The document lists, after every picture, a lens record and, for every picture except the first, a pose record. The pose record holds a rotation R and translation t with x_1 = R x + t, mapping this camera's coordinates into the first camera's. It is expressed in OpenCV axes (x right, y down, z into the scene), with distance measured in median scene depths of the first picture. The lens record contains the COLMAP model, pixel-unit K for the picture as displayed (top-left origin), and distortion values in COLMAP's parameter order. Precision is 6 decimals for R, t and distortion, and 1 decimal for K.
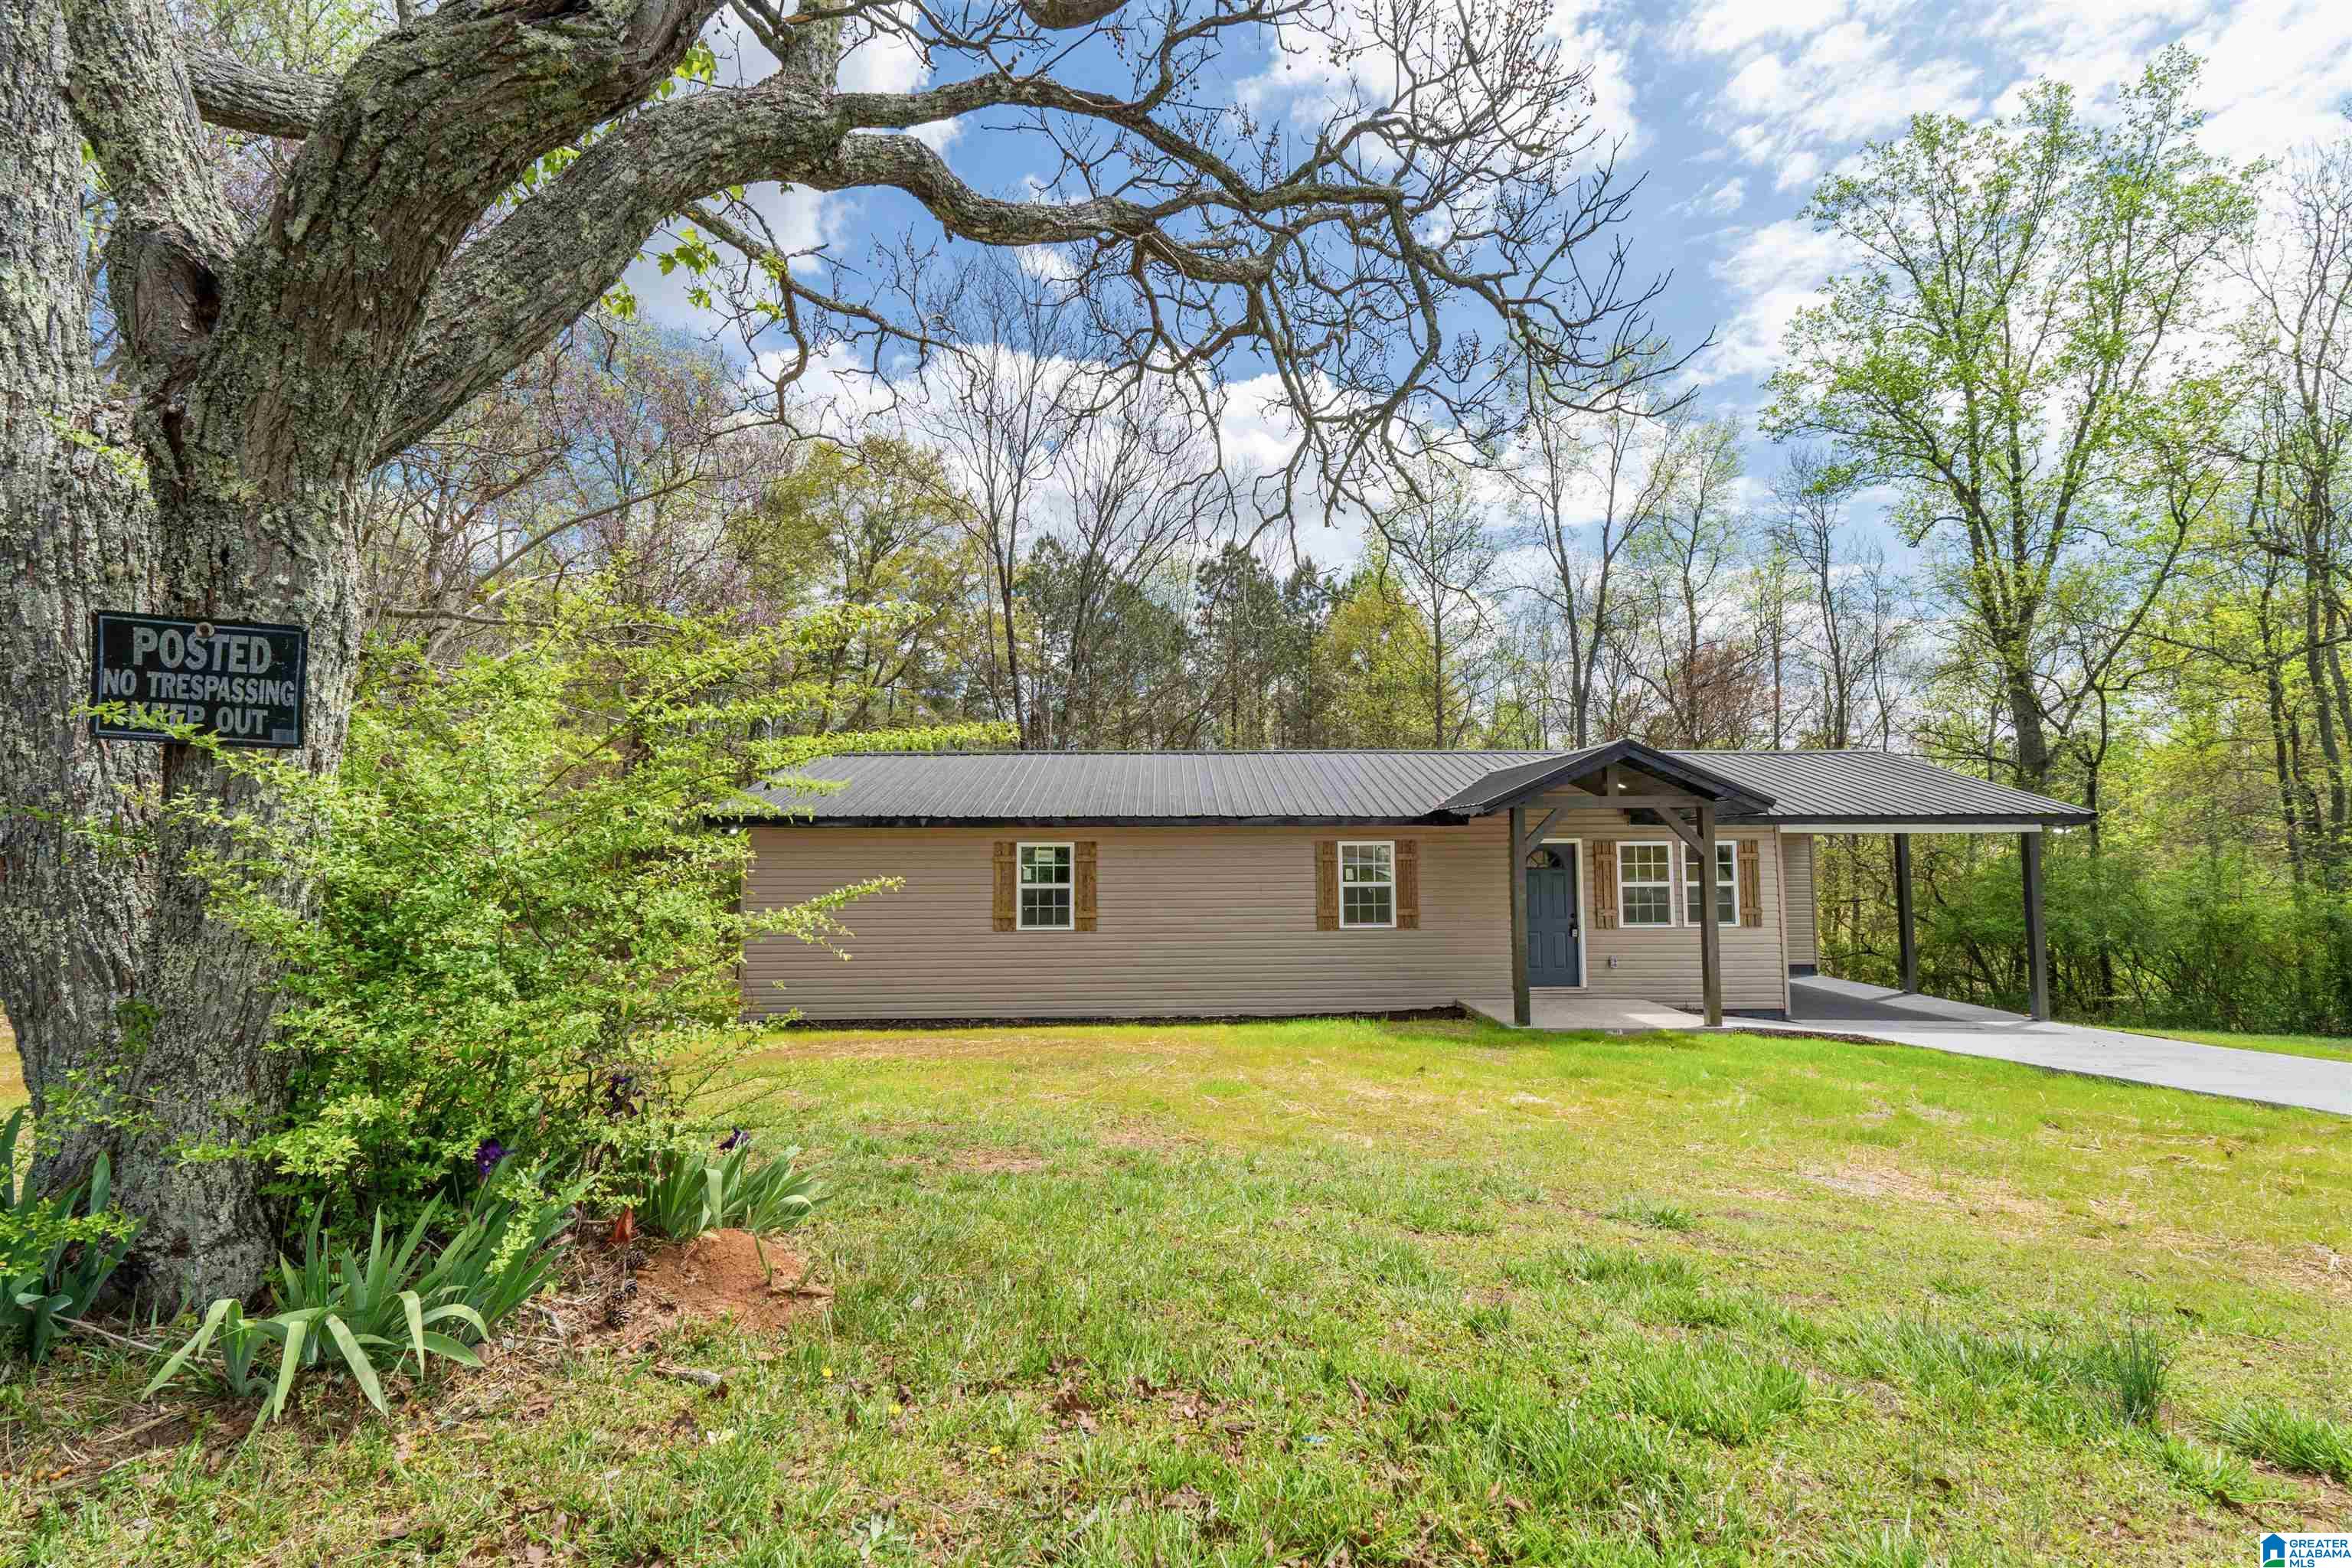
lens RADIAL K [[998.0, 0, 1176.0], [0, 998.0, 784.0], [0, 0, 1]] dist [0.002176, 0.000139]
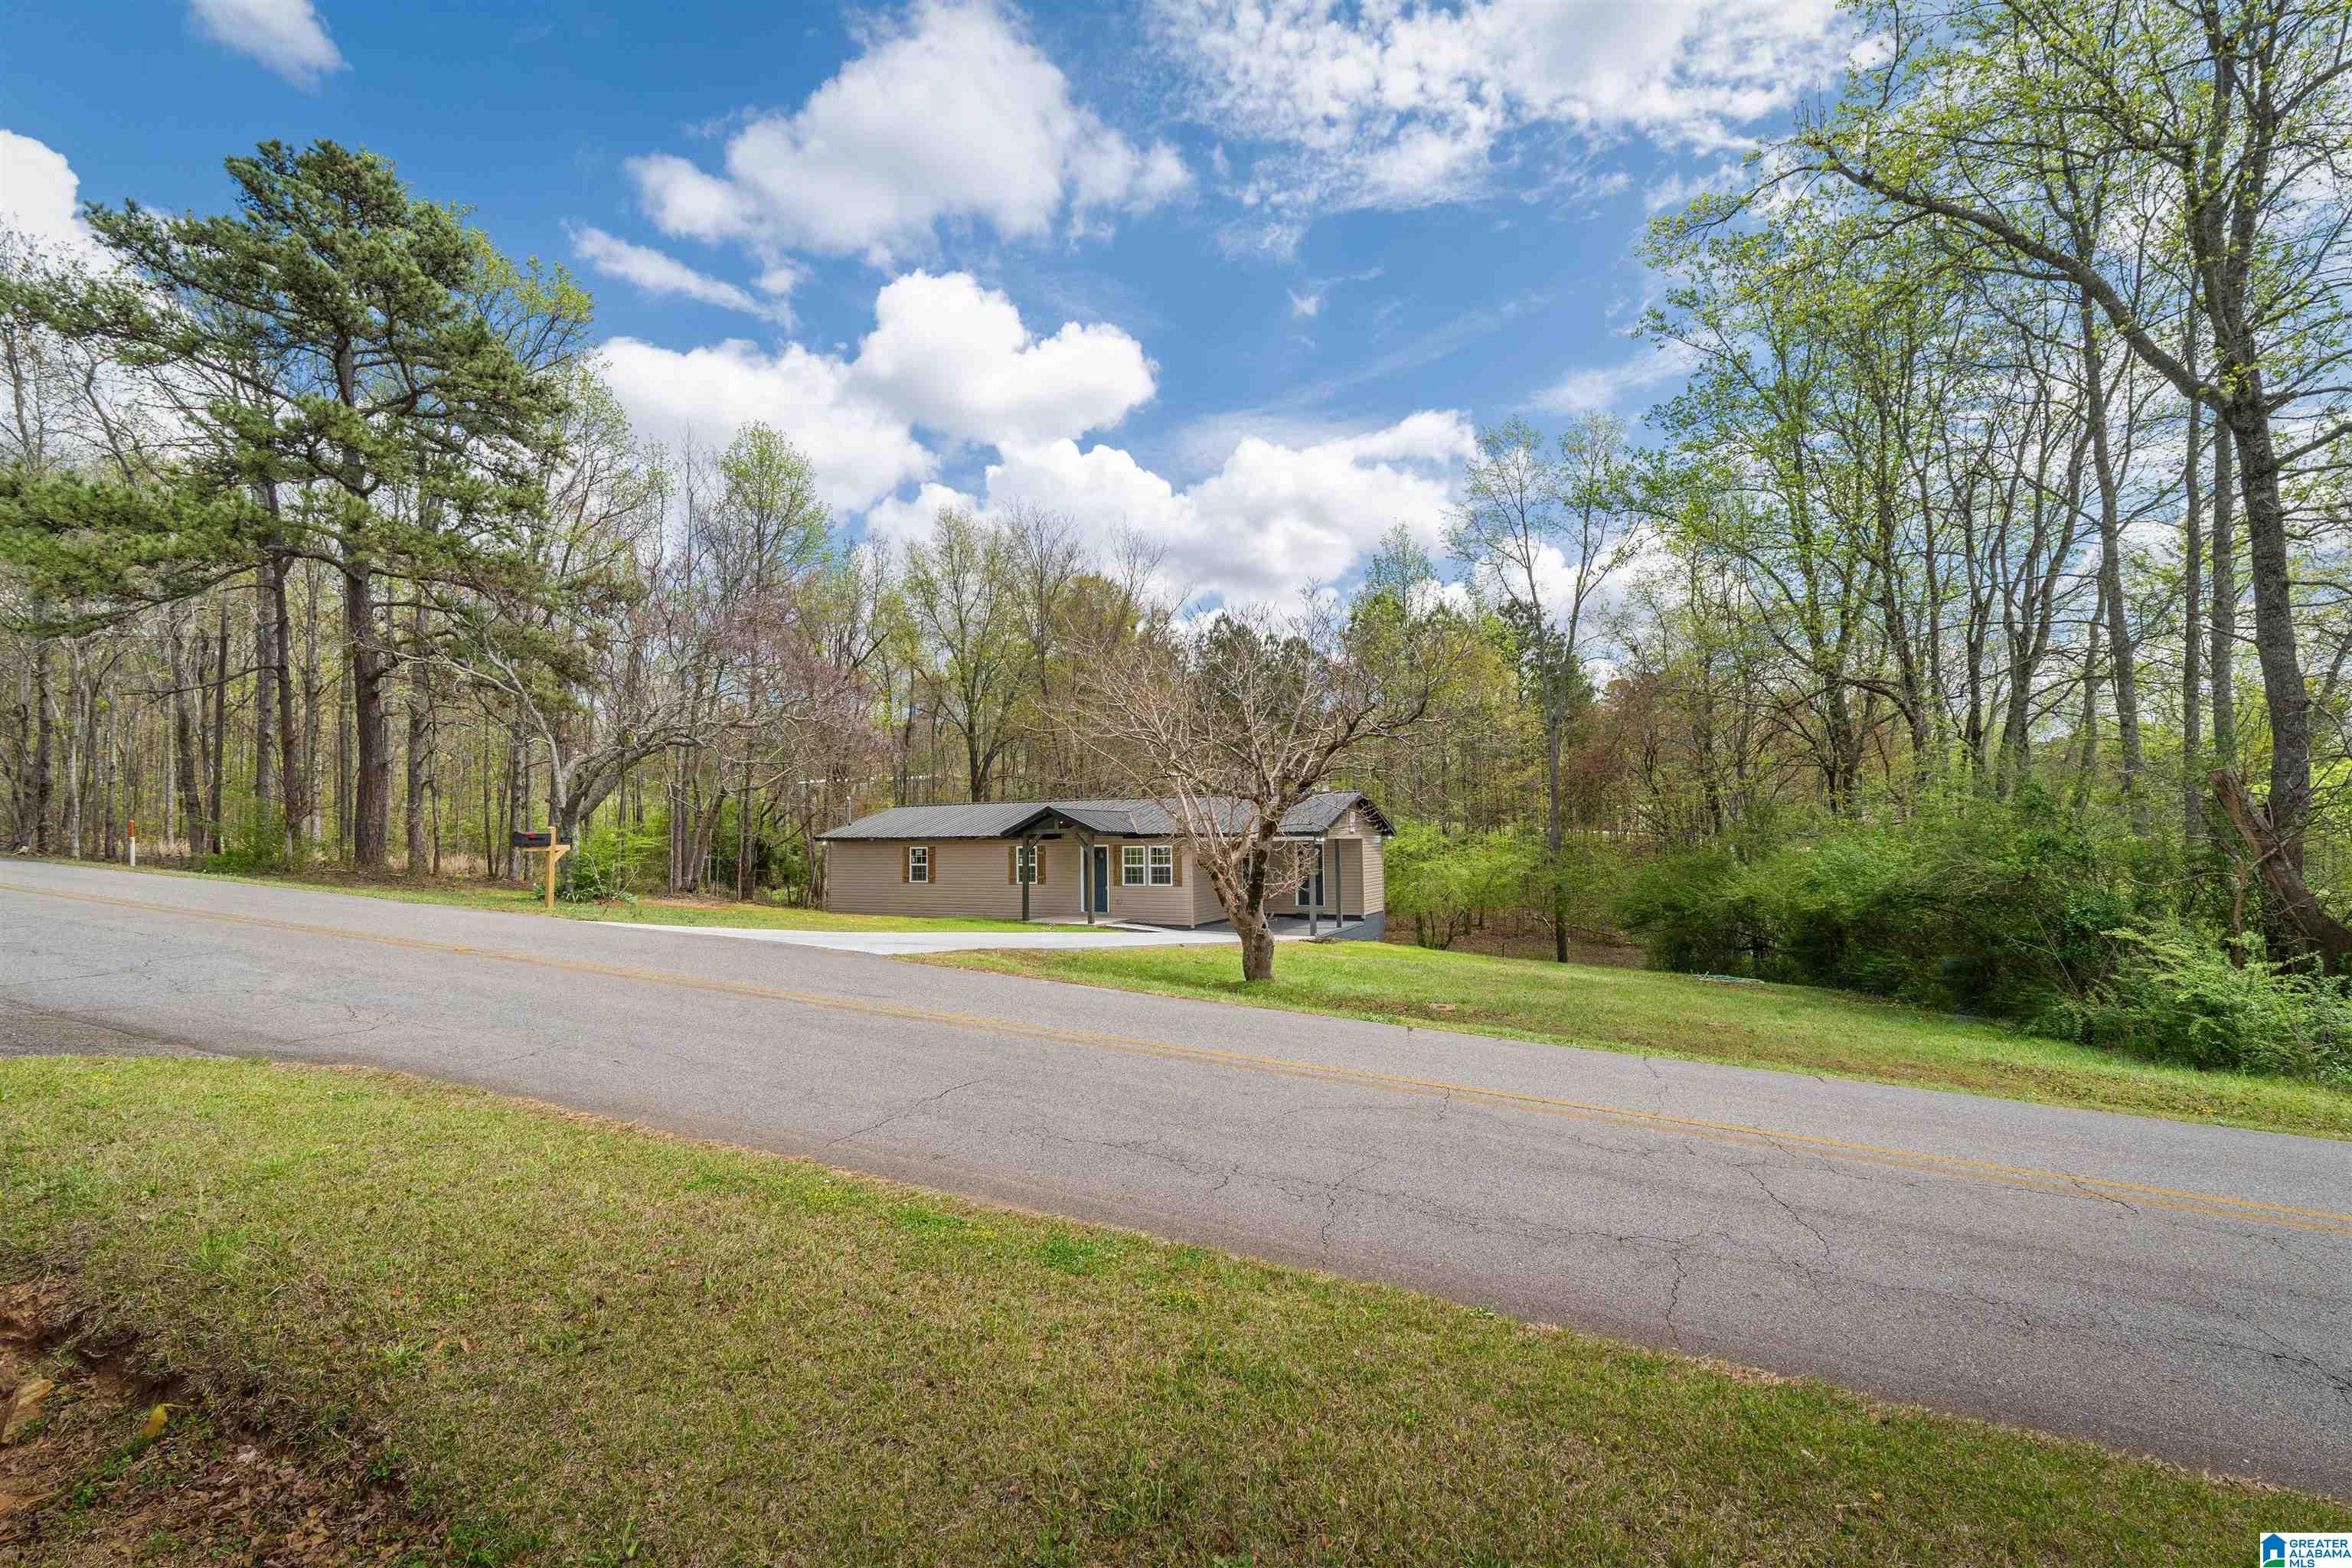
lens RADIAL K [[998.0, 0, 1176.0], [0, 998.0, 784.0], [0, 0, 1]] dist [0.002176, 0.000139]
pose [[0.873922, -0.032325, -0.484991, 1.628547], [0.044208, 0.998937, 0.013079, -0.102385], [0.484052, -0.032871, 0.874422, -0.853638]]
